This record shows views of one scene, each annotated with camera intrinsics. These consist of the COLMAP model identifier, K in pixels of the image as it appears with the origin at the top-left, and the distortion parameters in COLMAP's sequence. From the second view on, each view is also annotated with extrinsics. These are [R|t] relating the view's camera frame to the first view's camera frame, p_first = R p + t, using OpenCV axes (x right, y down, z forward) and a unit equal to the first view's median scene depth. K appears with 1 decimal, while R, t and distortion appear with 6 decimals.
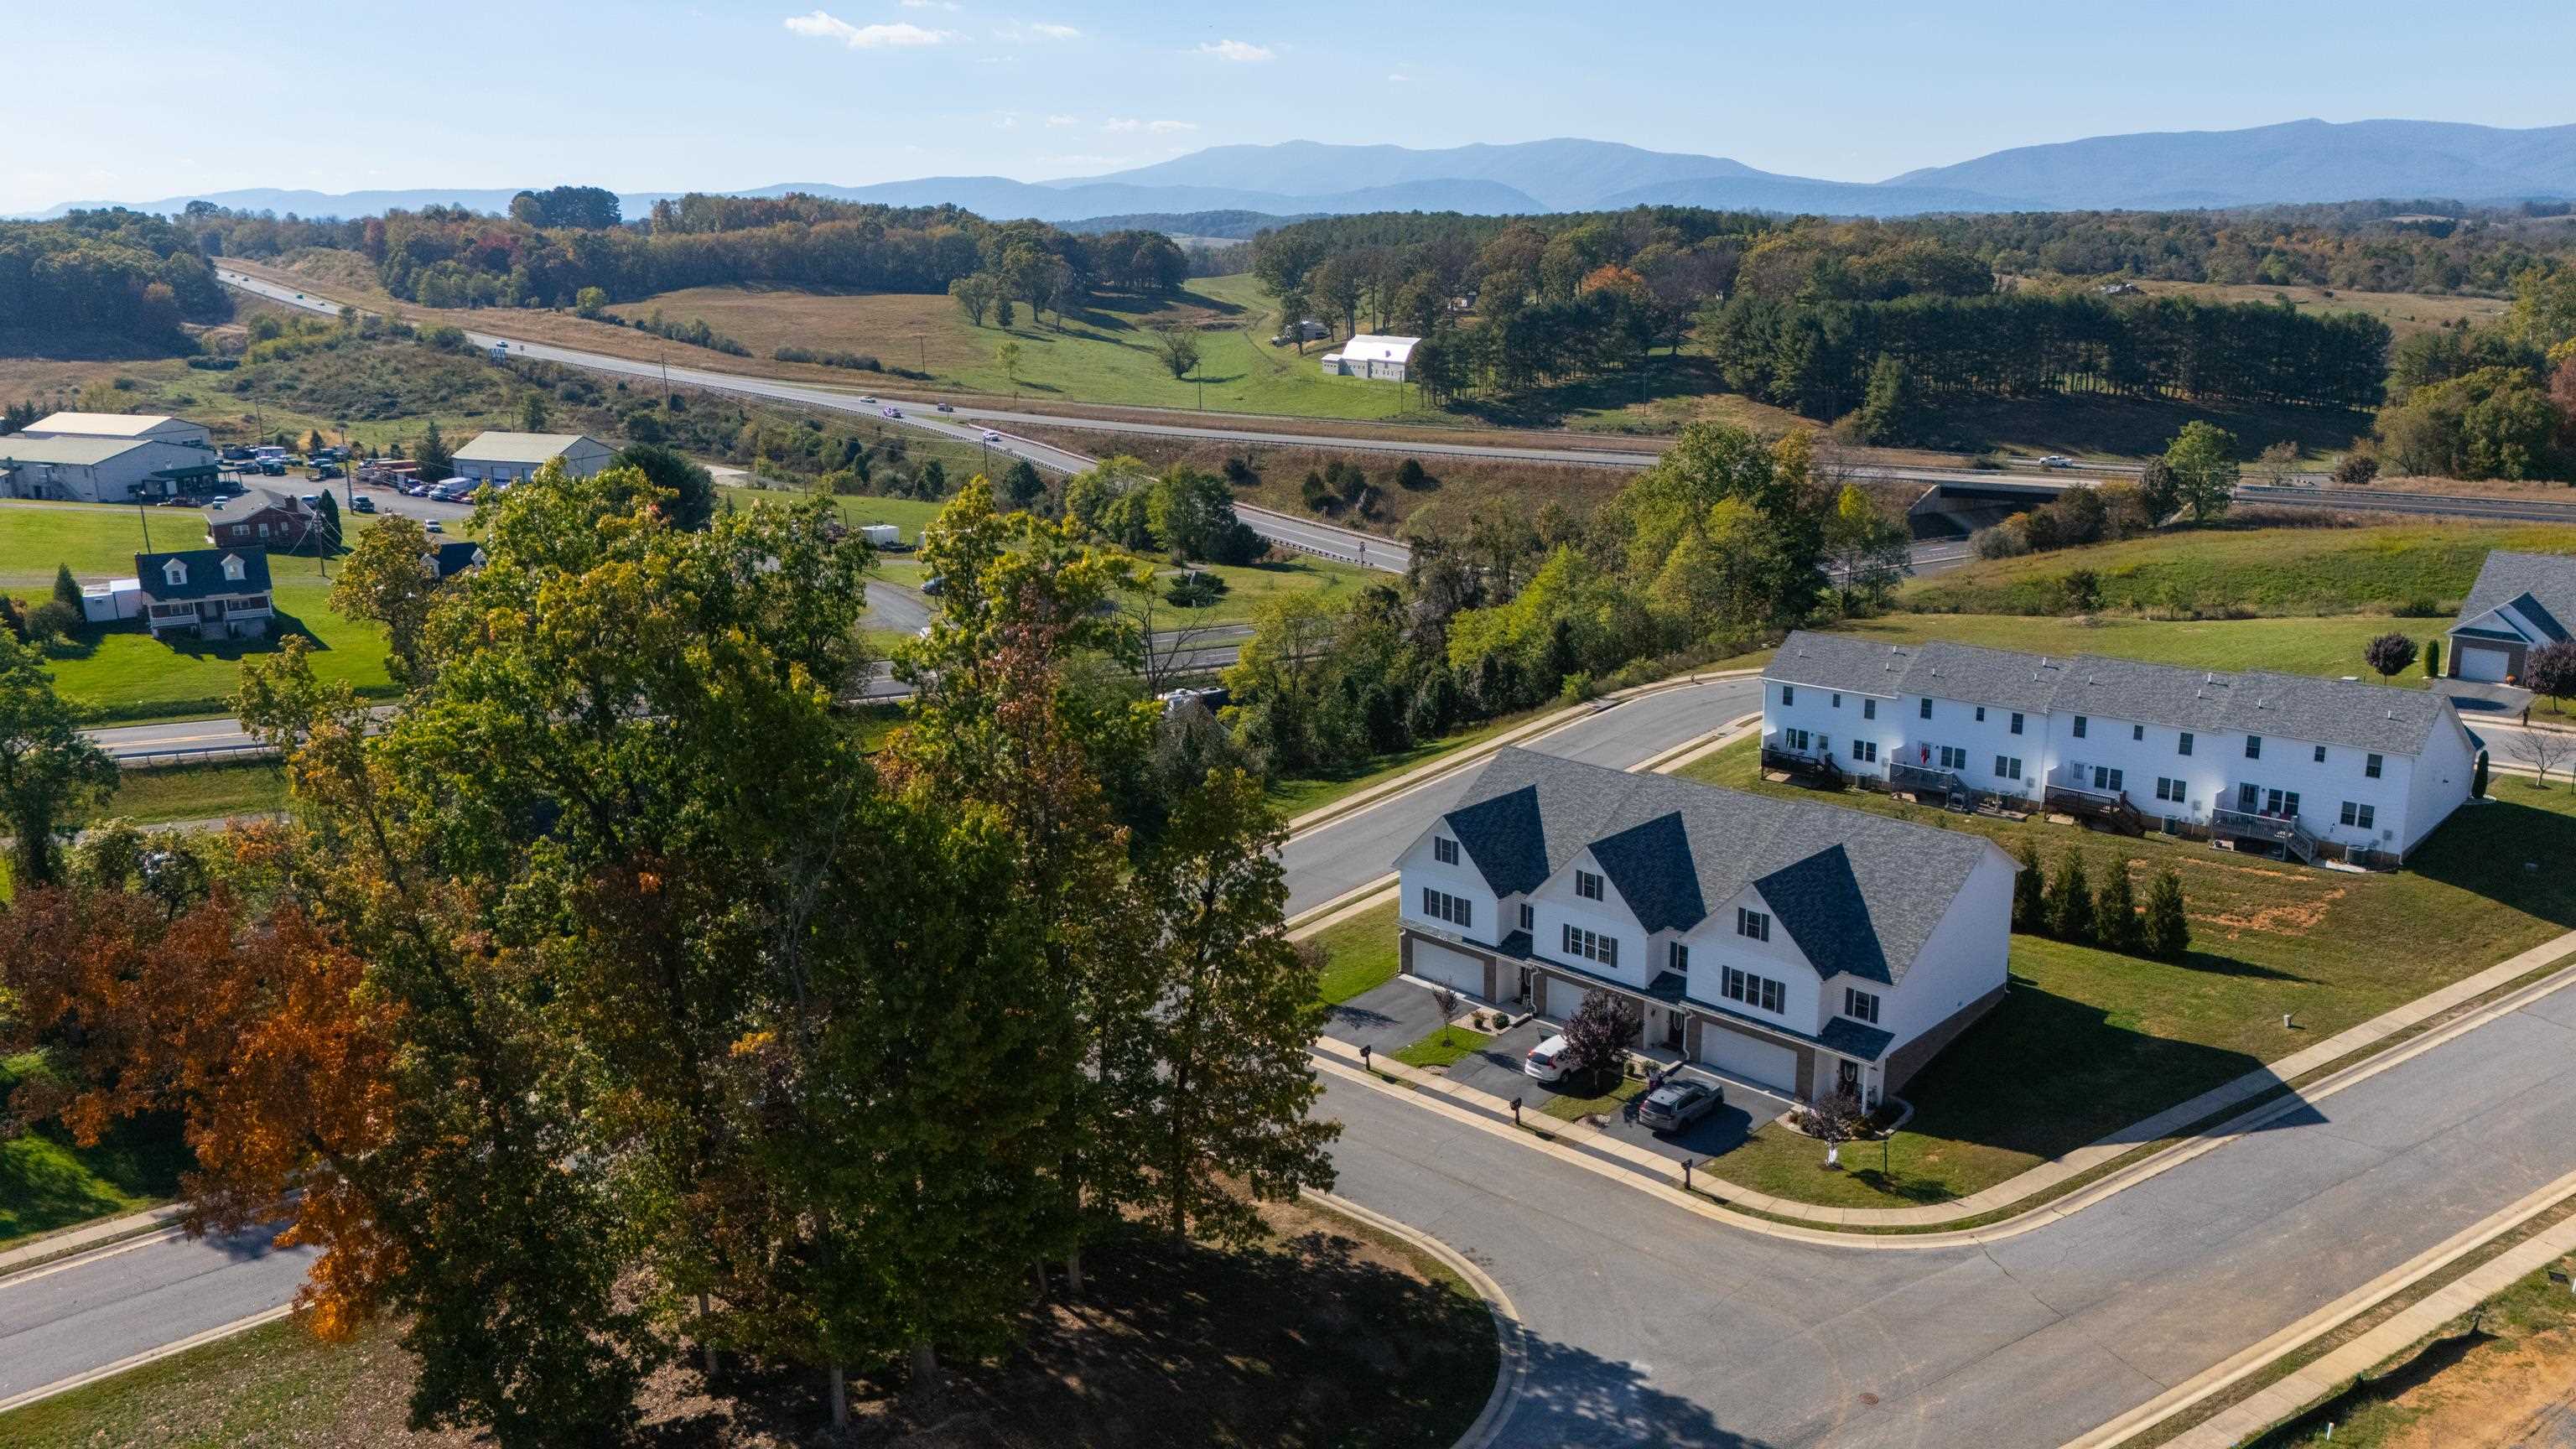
lens RADIAL K [[1896.0, 0, 1288.0], [0, 1896.0, 724.5], [0, 0, 1]] dist [0.071570, -0.063356]
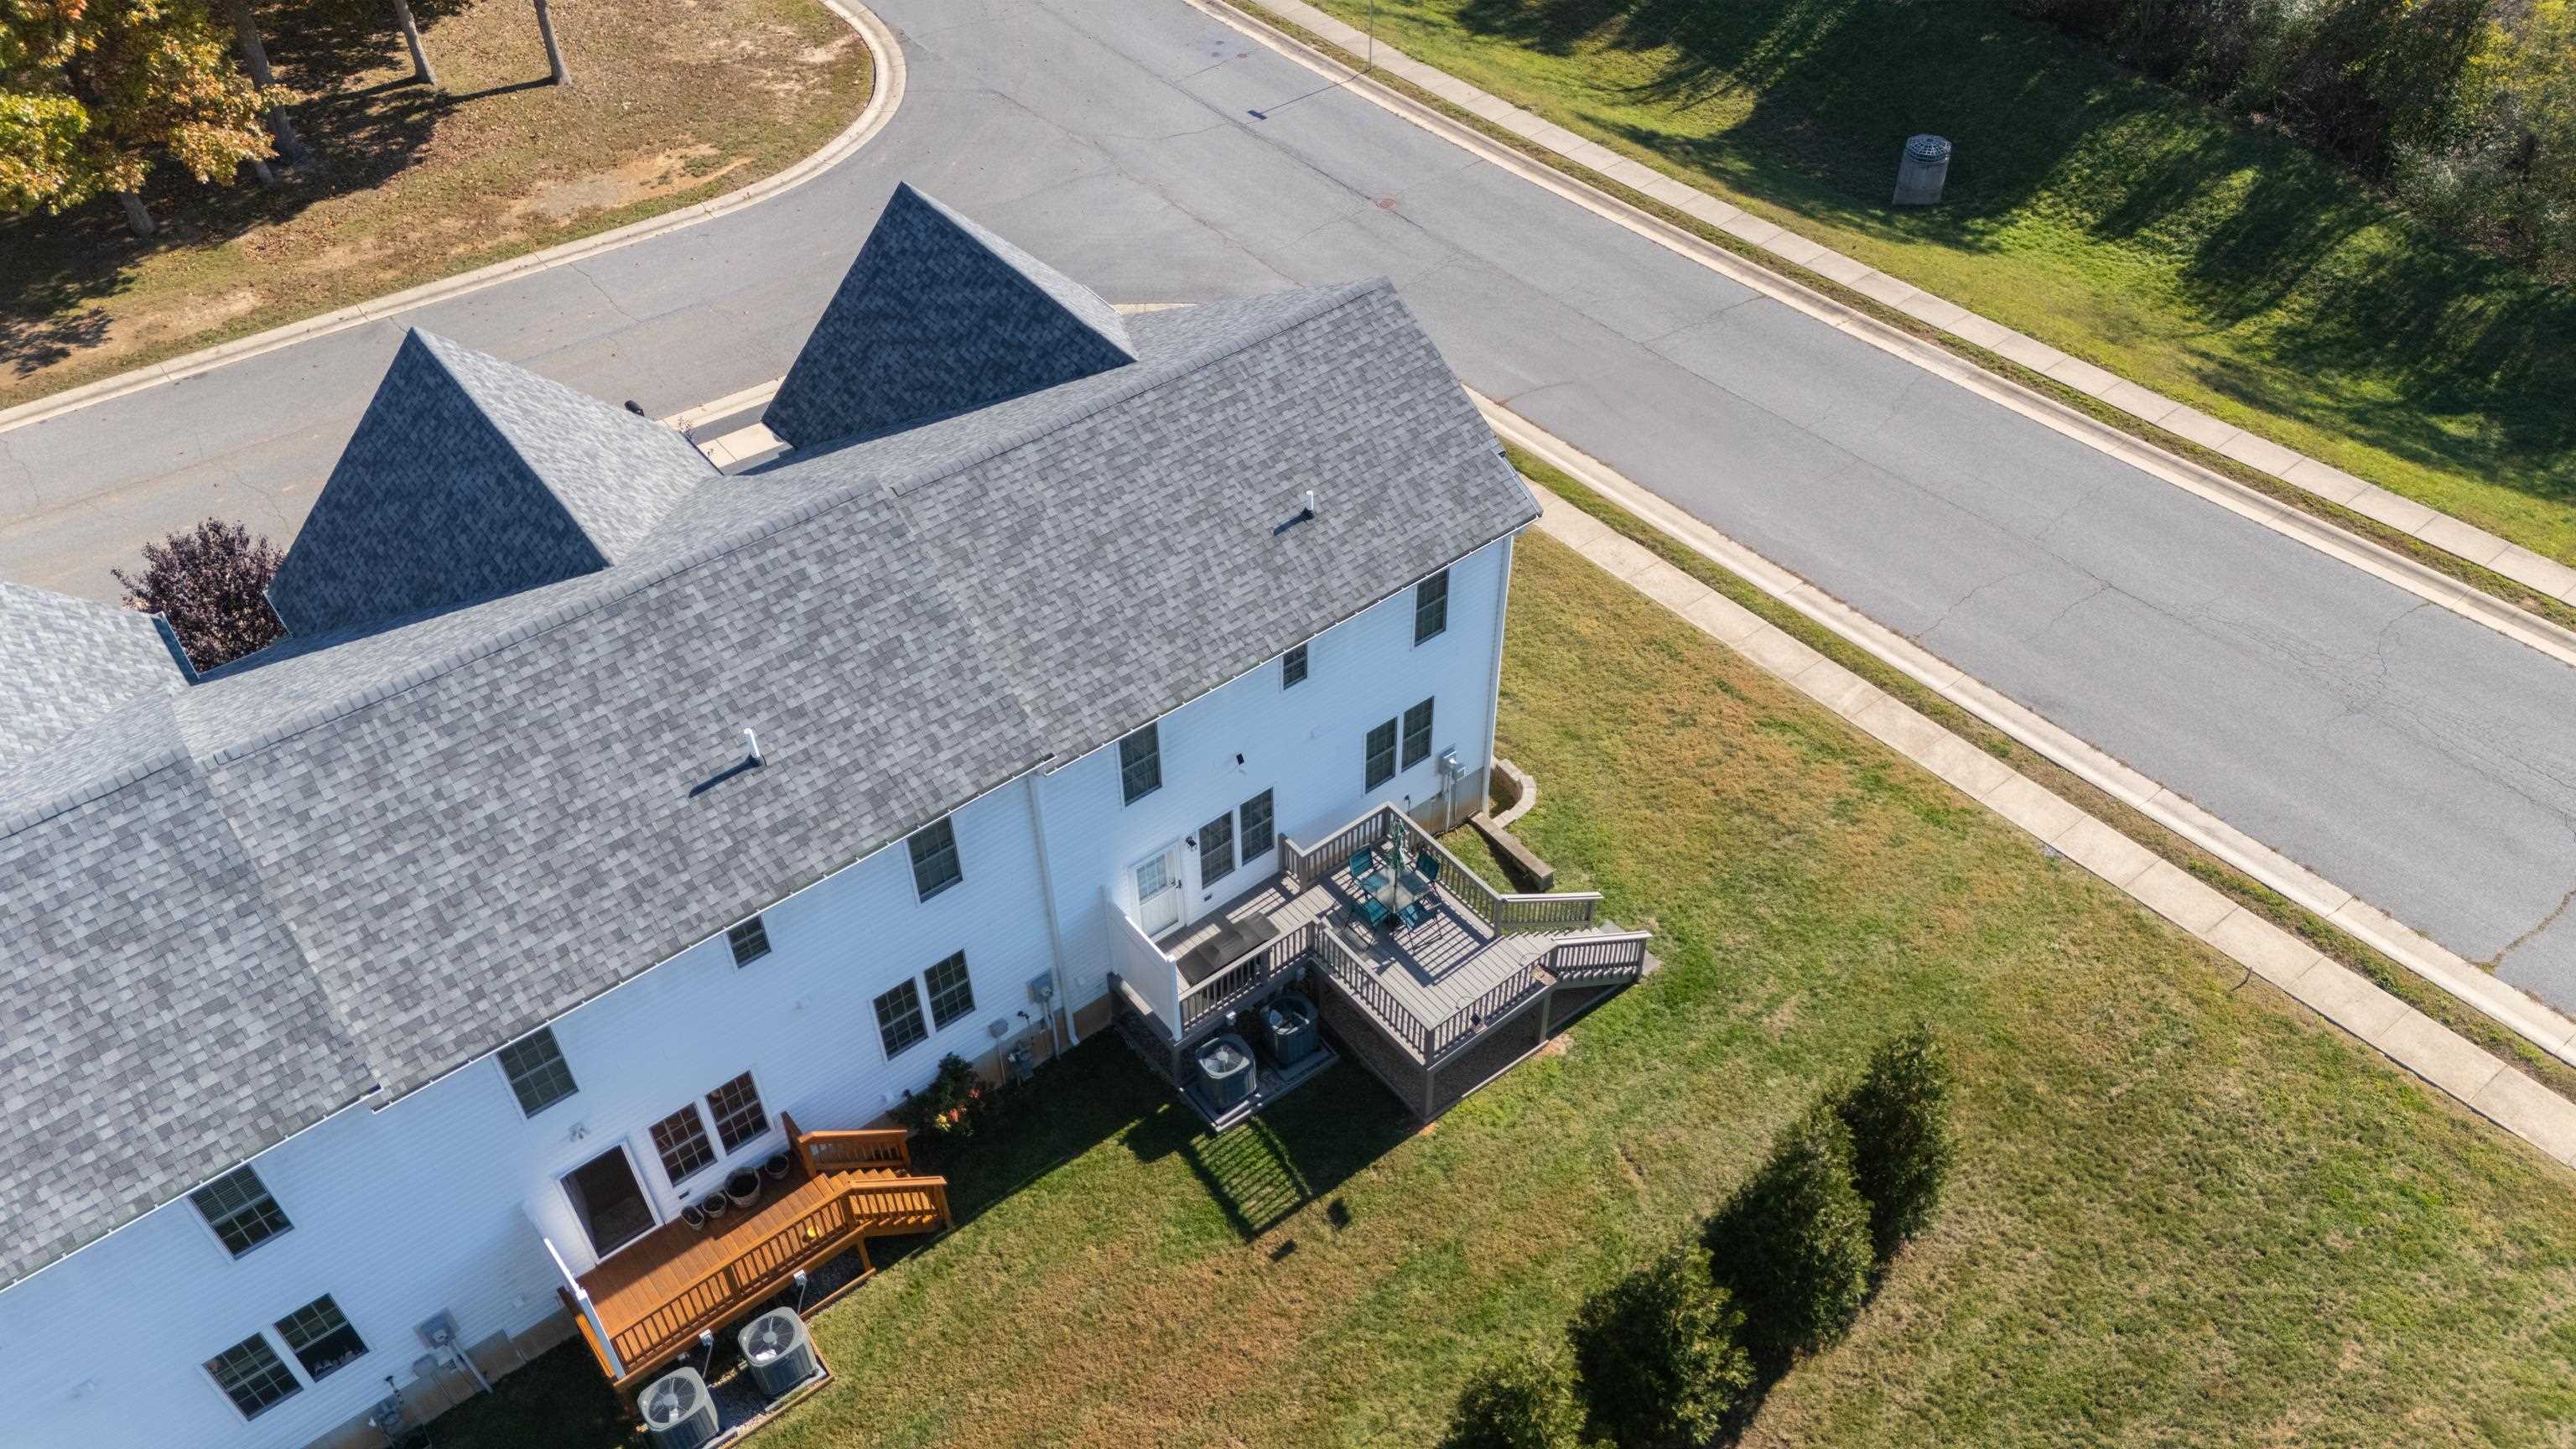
lens RADIAL K [[1896.0, 0, 1288.0], [0, 1896.0, 724.5], [0, 0, 1]] dist [0.071570, -0.063356]
pose [[-0.126642, 0.699058, -0.703761, 0.463205], [-0.236371, 0.667769, 0.705842, -0.182590], [0.963375, 0.255738, 0.080670, 1.230318]]
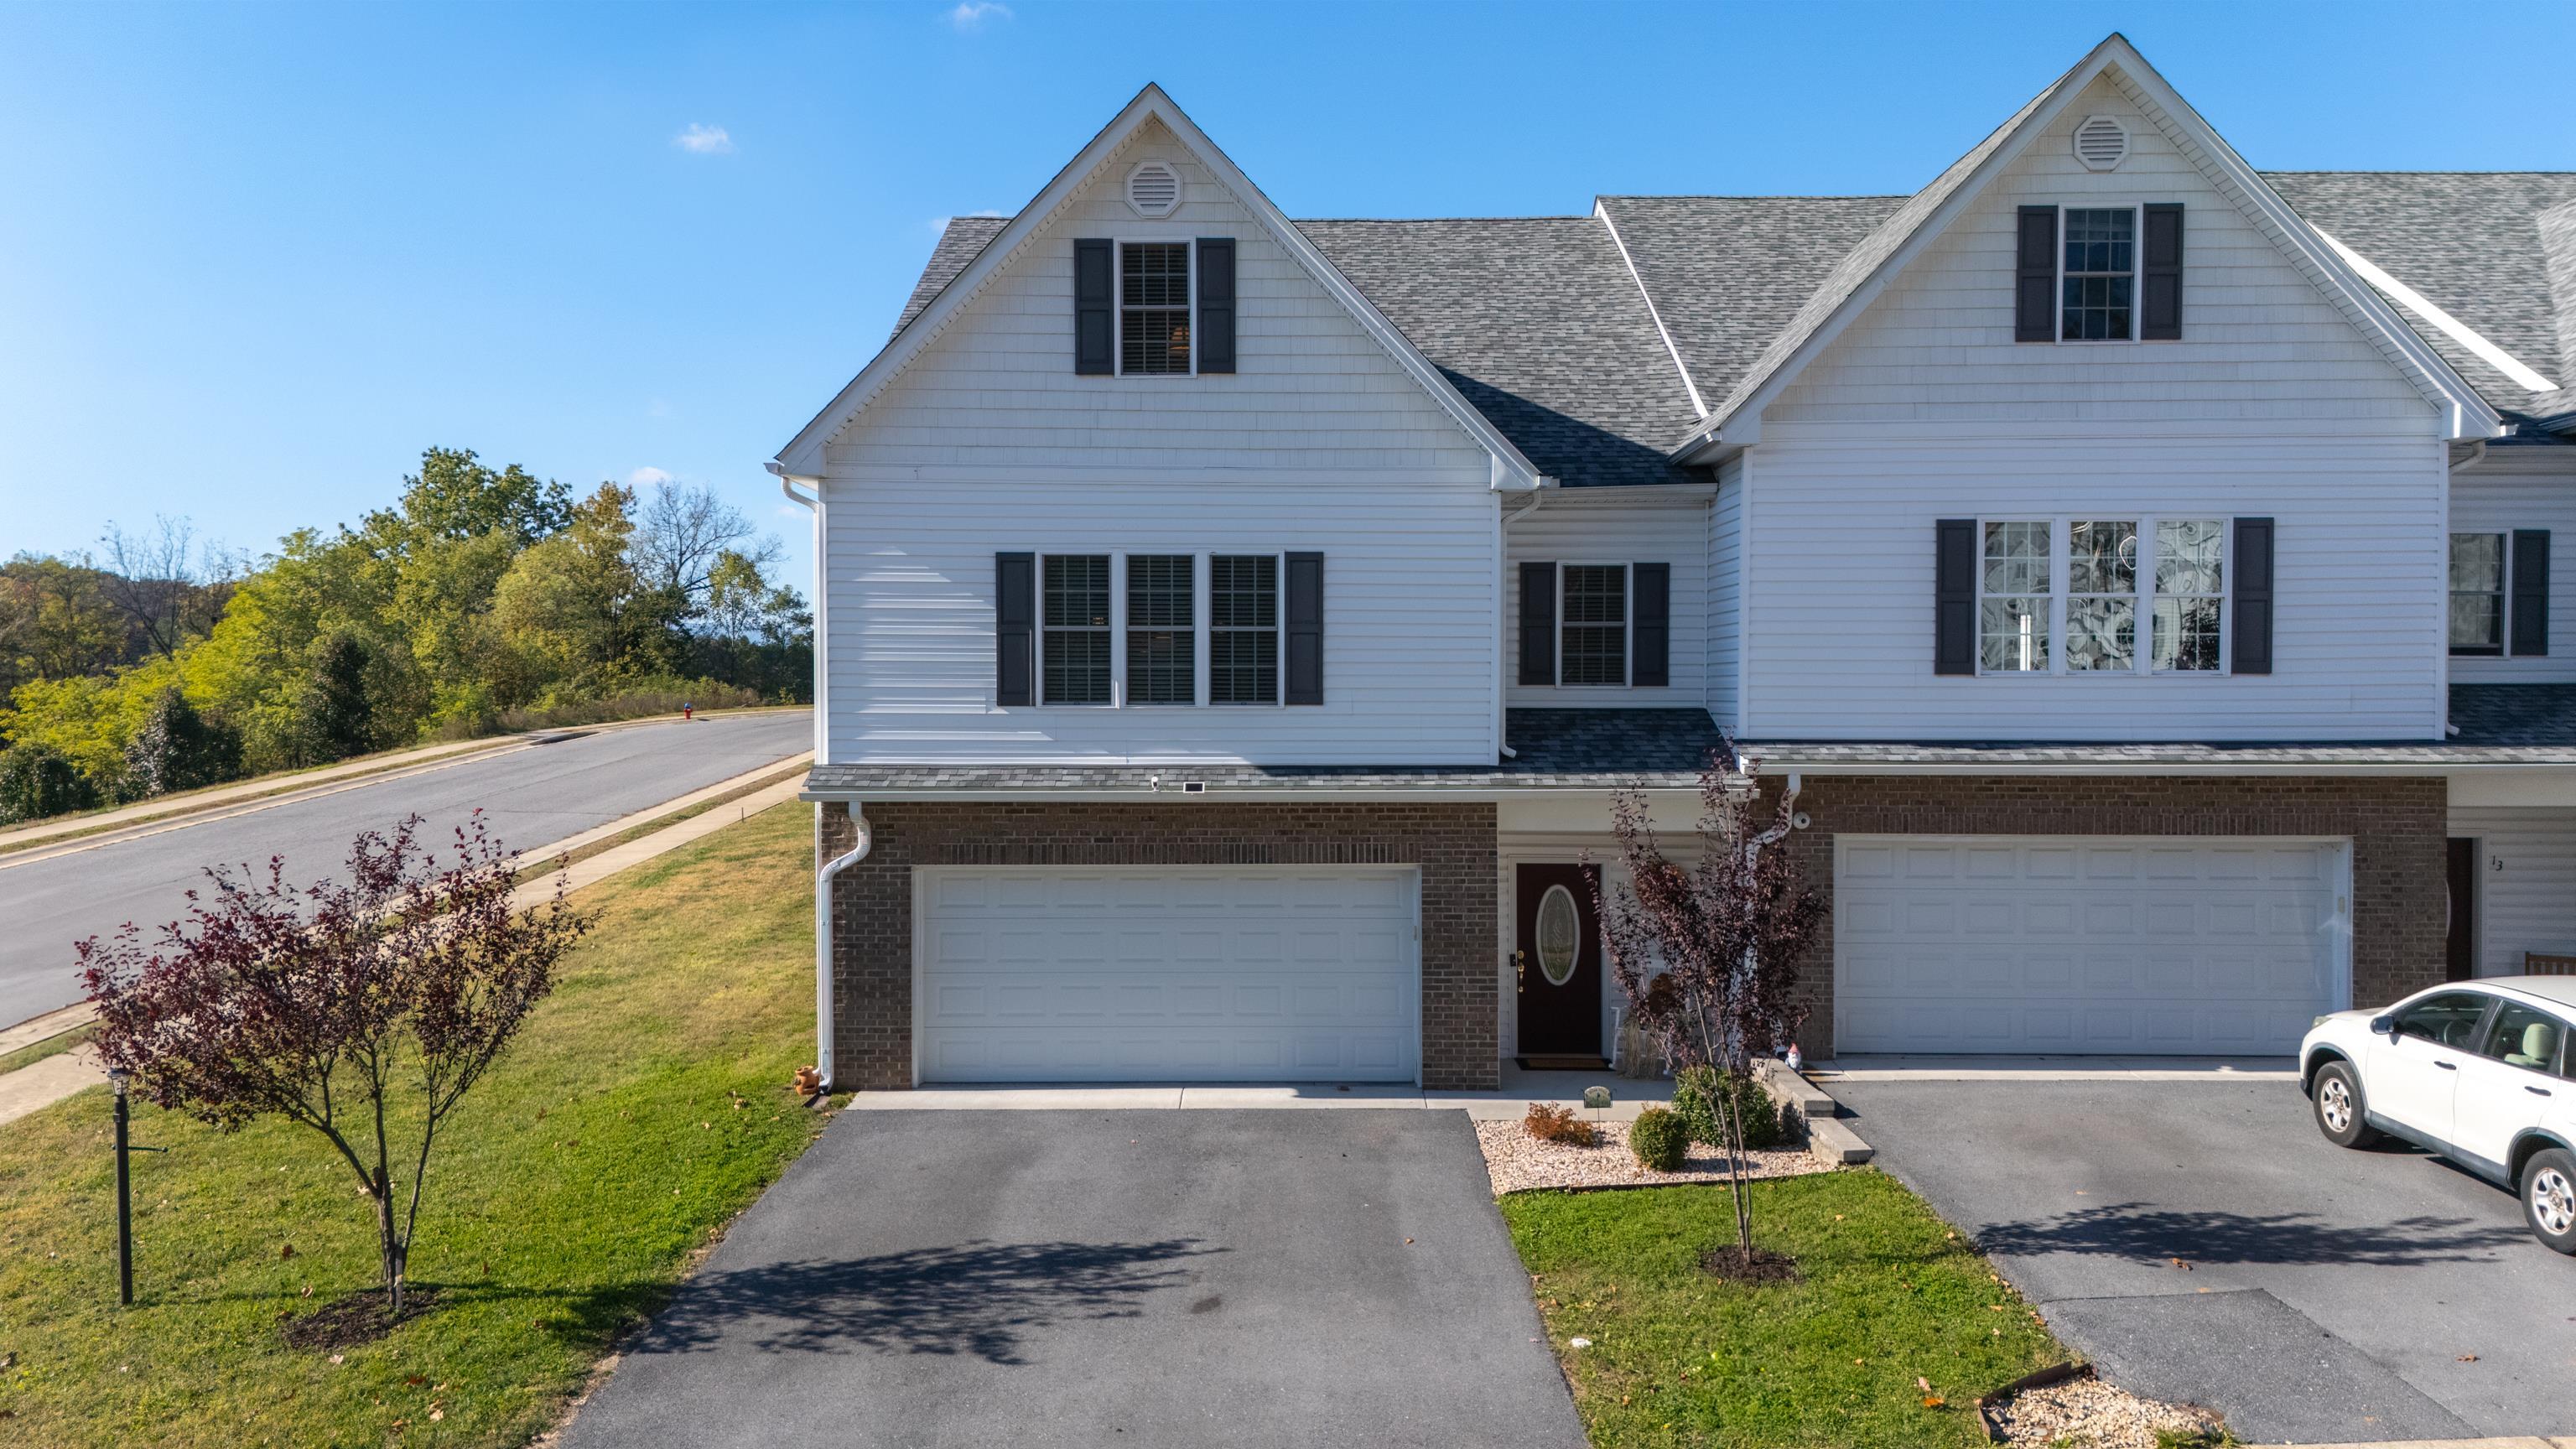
lens RADIAL K [[1924.0, 0, 1288.0], [0, 1924.0, 724.5], [0, 0, 1]] dist [0.069263, -0.065676]
pose [[0.711467, 0.006088, 0.702693, -0.046730], [0.167396, 0.969709, -0.177887, 0.164931], [-0.682490, 0.244189, 0.688897, 1.009852]]
